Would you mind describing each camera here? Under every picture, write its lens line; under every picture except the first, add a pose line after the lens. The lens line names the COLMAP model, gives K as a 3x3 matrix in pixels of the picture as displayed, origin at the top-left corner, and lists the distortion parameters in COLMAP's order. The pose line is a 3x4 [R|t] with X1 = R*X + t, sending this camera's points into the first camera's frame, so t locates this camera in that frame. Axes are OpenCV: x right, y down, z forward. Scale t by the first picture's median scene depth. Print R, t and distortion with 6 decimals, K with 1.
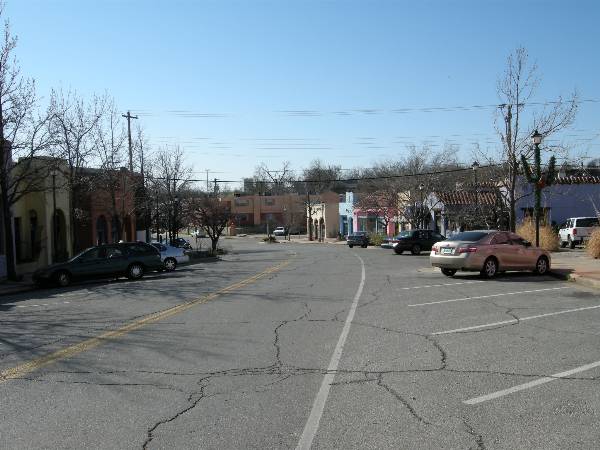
lens RADIAL K [[623.8, 0, 296.0], [0, 623.8, 225.9], [0, 0, 1]] dist [-0.182548, 0.102761]
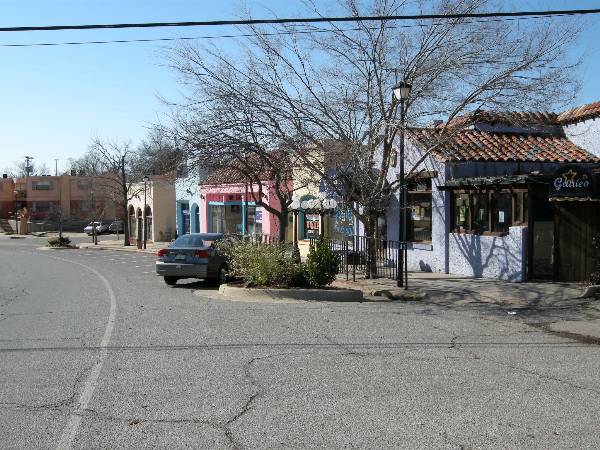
lens RADIAL K [[623.8, 0, 296.0], [0, 623.8, 225.9], [0, 0, 1]] dist [-0.182548, 0.102761]
pose [[0.975597, 0.007482, 0.219443, 0.053654], [-0.008844, 0.999947, 0.005226, 0.001475], [-0.219393, -0.007040, 0.975611, 0.442694]]
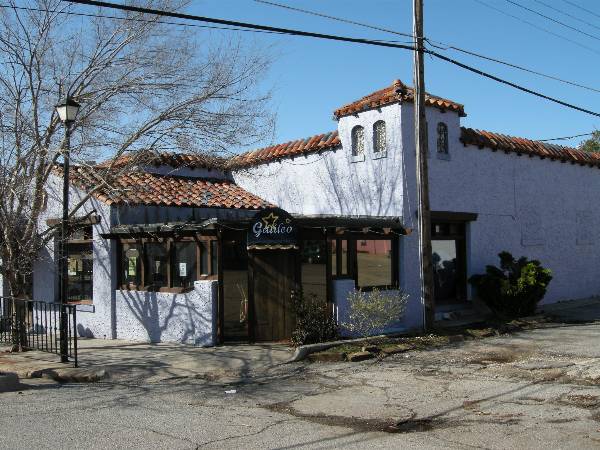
lens RADIAL K [[623.8, 0, 296.0], [0, 623.8, 225.9], [0, 0, 1]] dist [-0.182548, 0.102761]
pose [[0.690341, 0.044400, 0.722120, 0.063847], [0.019976, 0.996565, -0.080371, 0.001317], [-0.723208, 0.069908, 0.687083, 0.503159]]
